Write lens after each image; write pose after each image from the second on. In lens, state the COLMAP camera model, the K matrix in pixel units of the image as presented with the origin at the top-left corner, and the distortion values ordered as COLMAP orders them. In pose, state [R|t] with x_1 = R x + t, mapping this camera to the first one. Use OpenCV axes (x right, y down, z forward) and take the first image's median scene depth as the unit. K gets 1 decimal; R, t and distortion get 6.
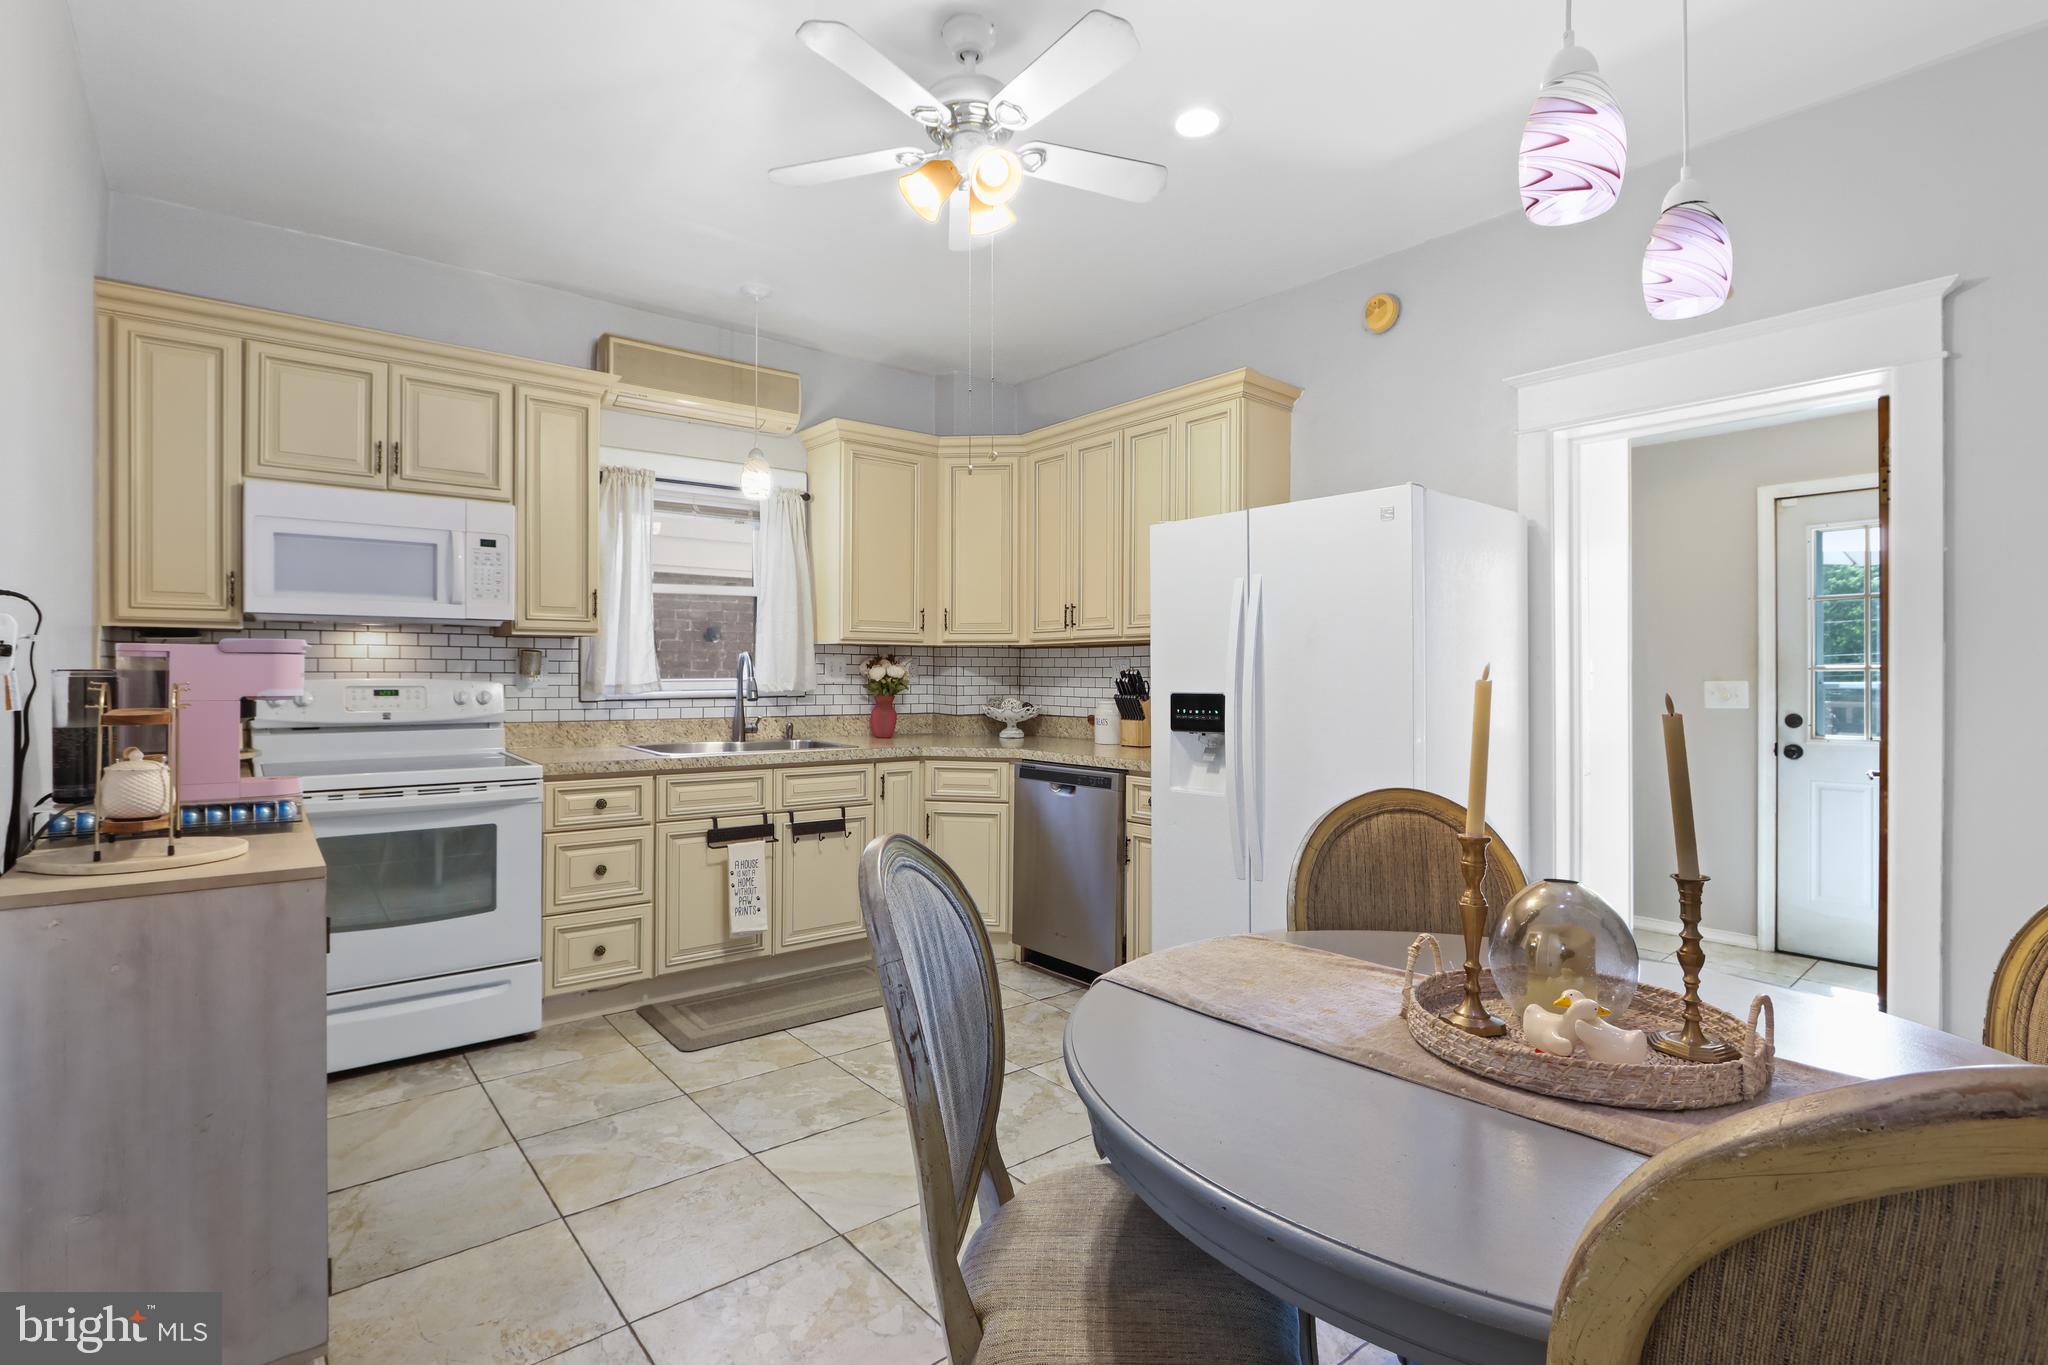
lens RADIAL K [[950.6, 0, 1021.1], [0, 950.6, 678.6], [0, 0, 1]] dist [-0.021619, 0.006529]
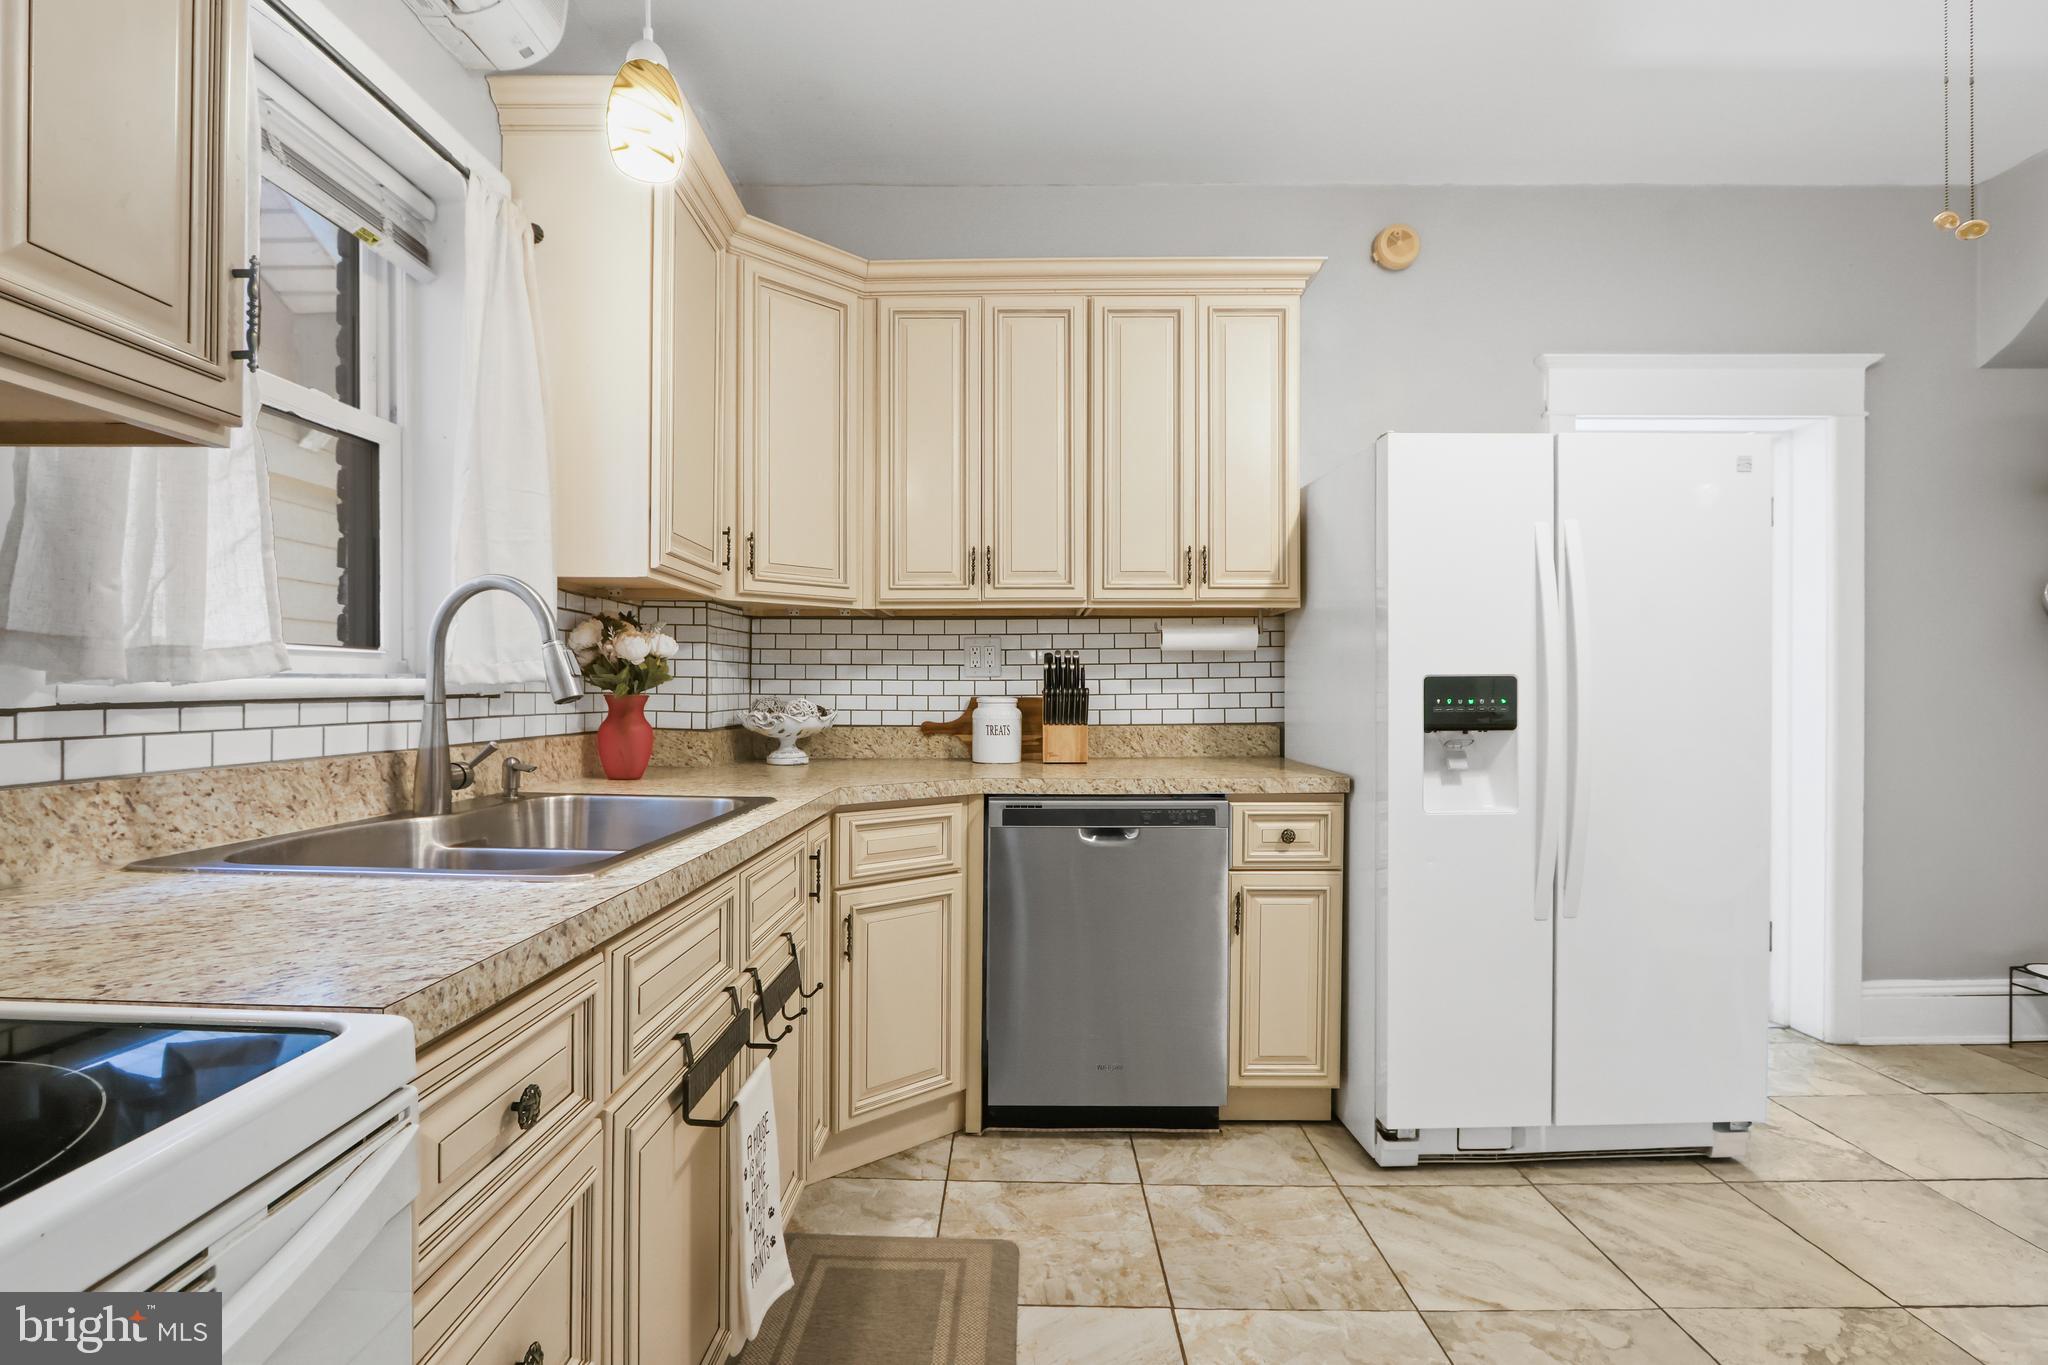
lens RADIAL K [[949.5, 0, 1016.0], [0, 949.5, 691.1], [0, 0, 1]] dist [-0.020486, 0.004179]
pose [[0.651568, -0.004611, 0.758576, -0.510858], [0.003877, 0.999989, 0.002748, 0.020746], [-0.758580, 0.001150, 0.651579, 0.689210]]
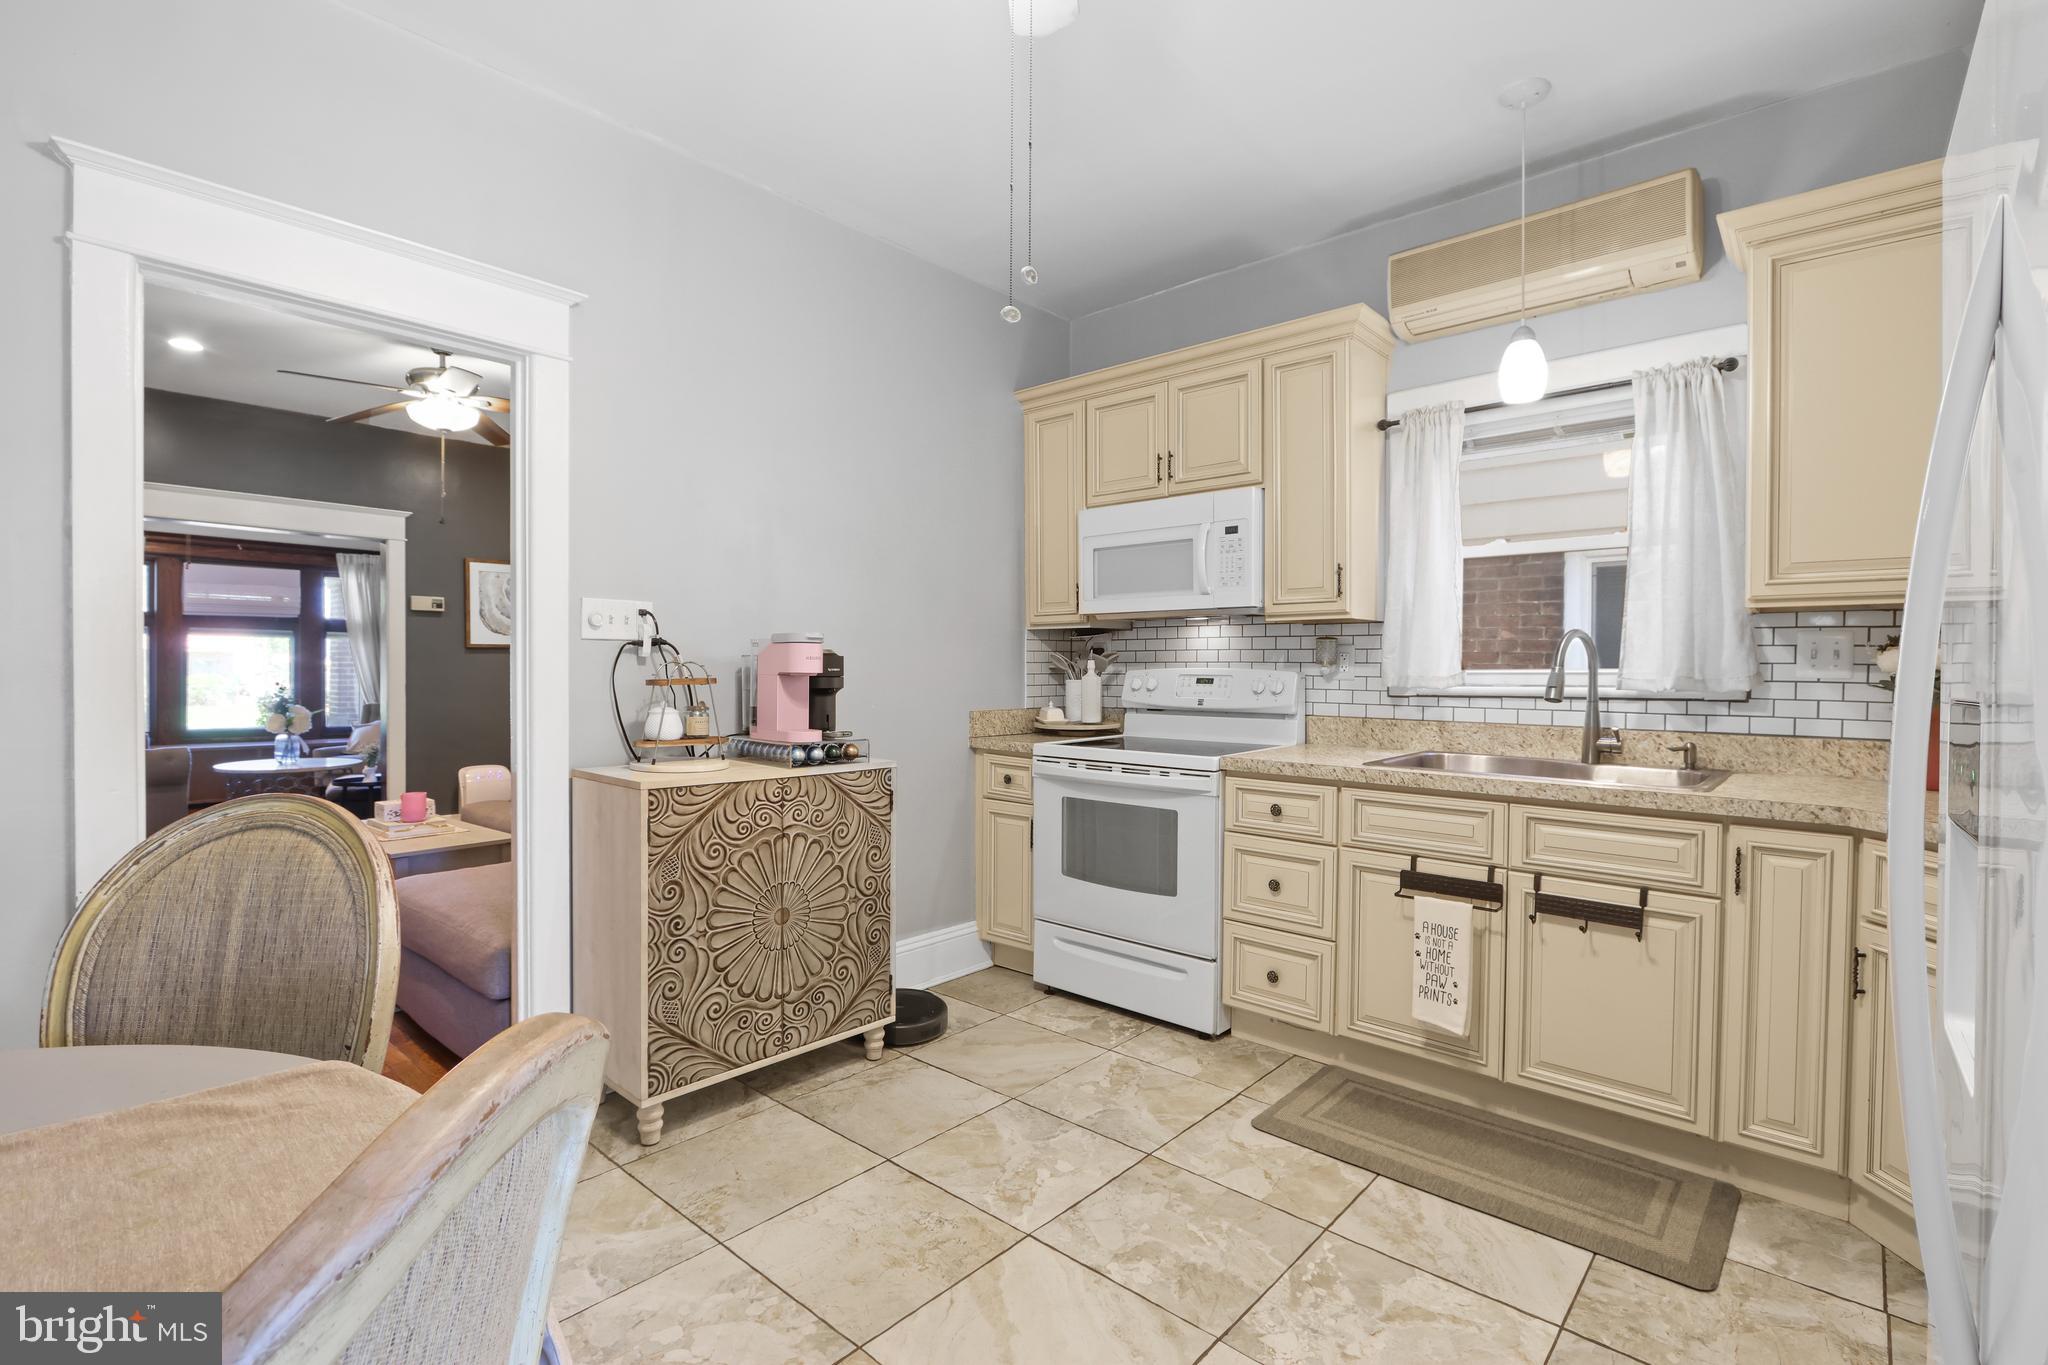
lens RADIAL K [[950.6, 0, 1021.1], [0, 950.6, 678.6], [0, 0, 1]] dist [-0.021619, 0.006529]
pose [[0.146266, 0.007534, -0.989217, 0.363777], [-0.010116, 0.999930, 0.006120, 0.007308], [0.989194, 0.009112, 0.146332, 0.594733]]
